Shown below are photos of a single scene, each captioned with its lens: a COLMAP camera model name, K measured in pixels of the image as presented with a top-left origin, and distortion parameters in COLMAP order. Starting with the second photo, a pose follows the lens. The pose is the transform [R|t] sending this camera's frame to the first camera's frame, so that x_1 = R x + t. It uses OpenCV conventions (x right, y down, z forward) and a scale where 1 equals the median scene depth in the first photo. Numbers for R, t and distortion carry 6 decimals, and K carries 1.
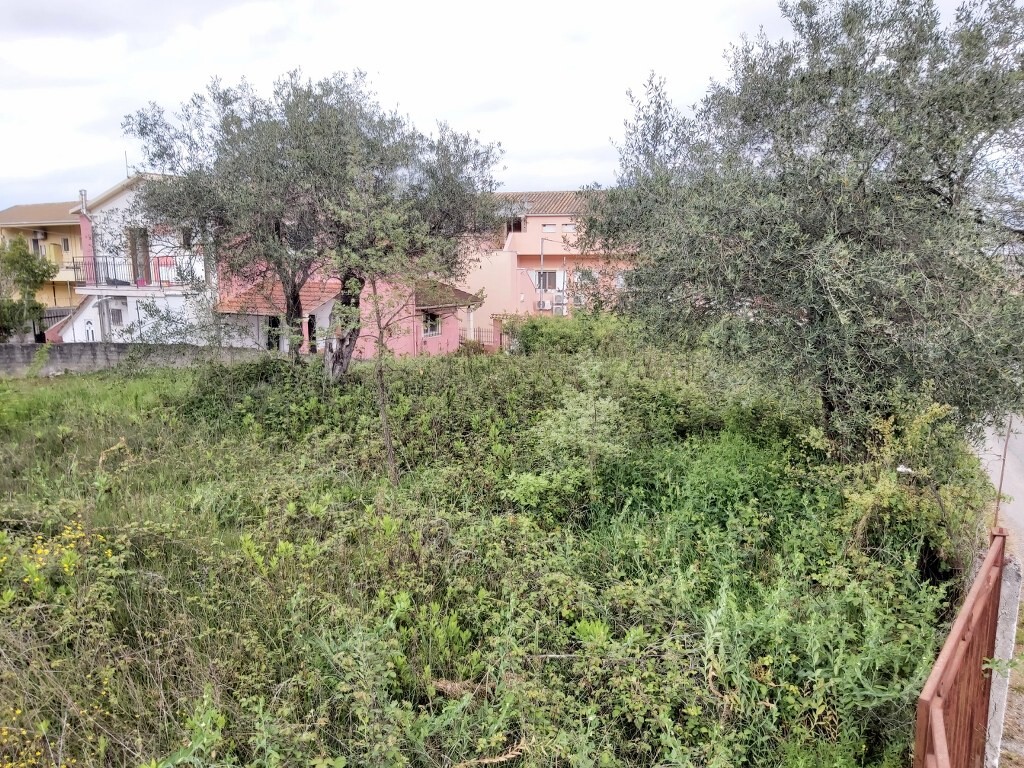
lens RADIAL K [[779.0, 0, 512.0], [0, 779.0, 384.0], [0, 0, 1]] dist [0.034056, -0.097270]
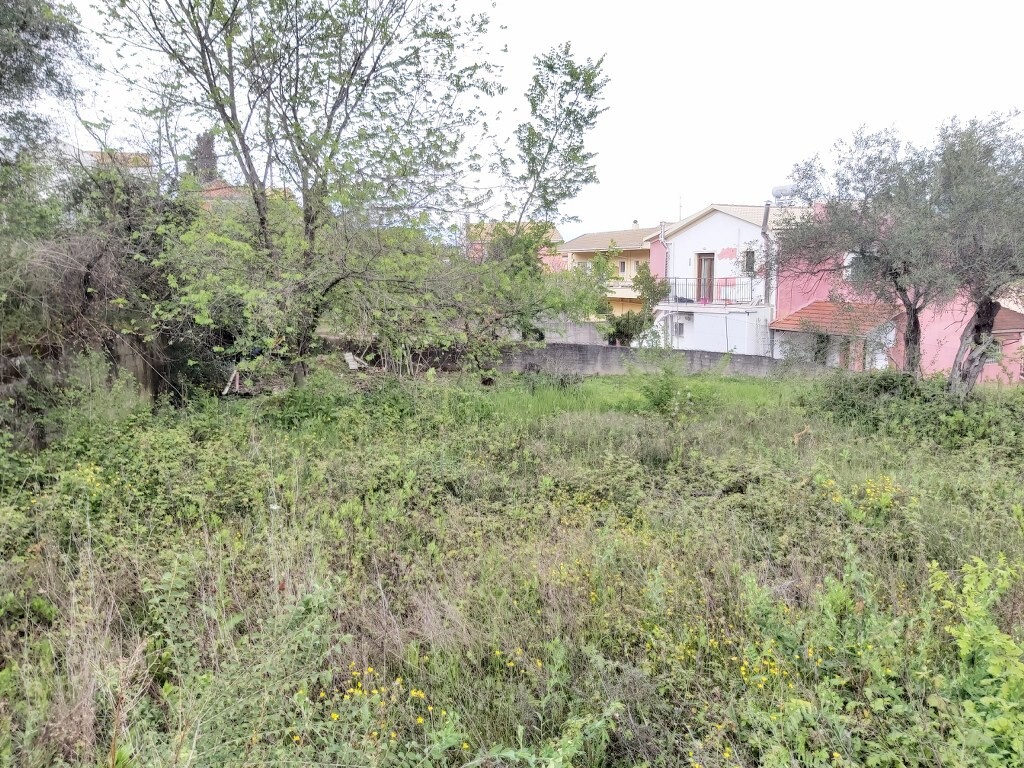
lens RADIAL K [[779.0, 0, 512.0], [0, 779.0, 384.0], [0, 0, 1]] dist [0.034056, -0.097270]
pose [[0.825373, 0.078322, -0.559128, -0.205650], [-0.091427, 0.995801, 0.004527, 0.041951], [0.557135, 0.047383, 0.829069, -0.332990]]
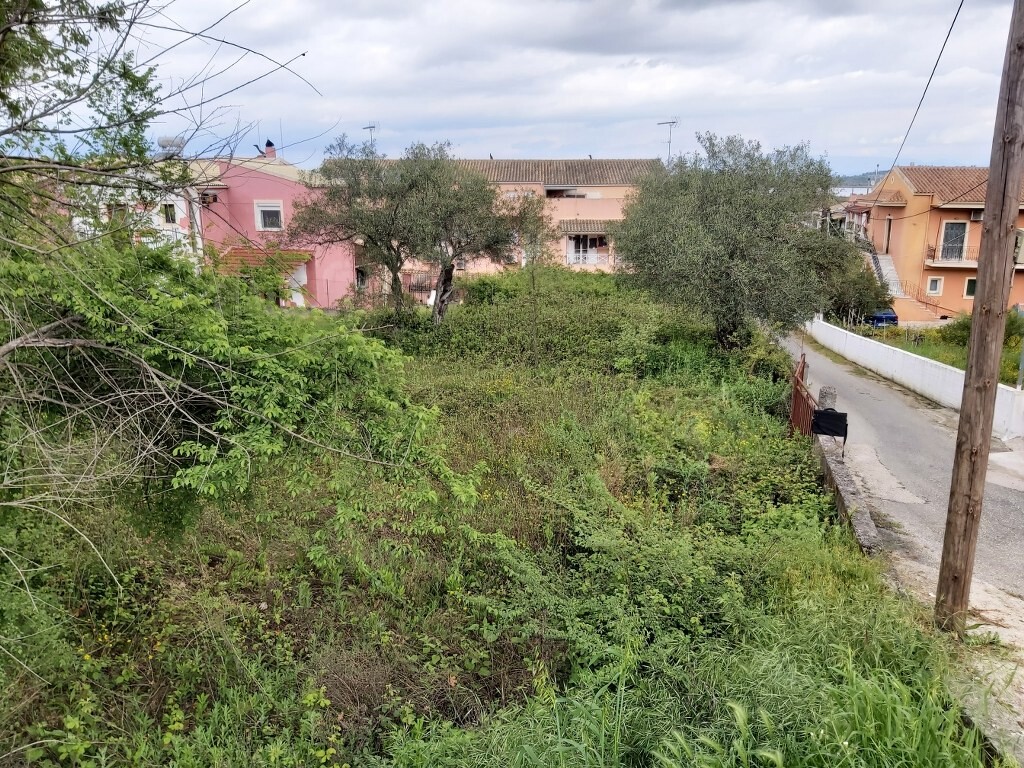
lens RADIAL K [[779.0, 0, 512.0], [0, 779.0, 384.0], [0, 0, 1]] dist [0.034056, -0.097270]
pose [[0.966521, -0.054386, 0.250756, -0.721814], [0.035644, 0.996262, 0.078691, -0.004481], [-0.254099, -0.067119, 0.964847, -0.978627]]
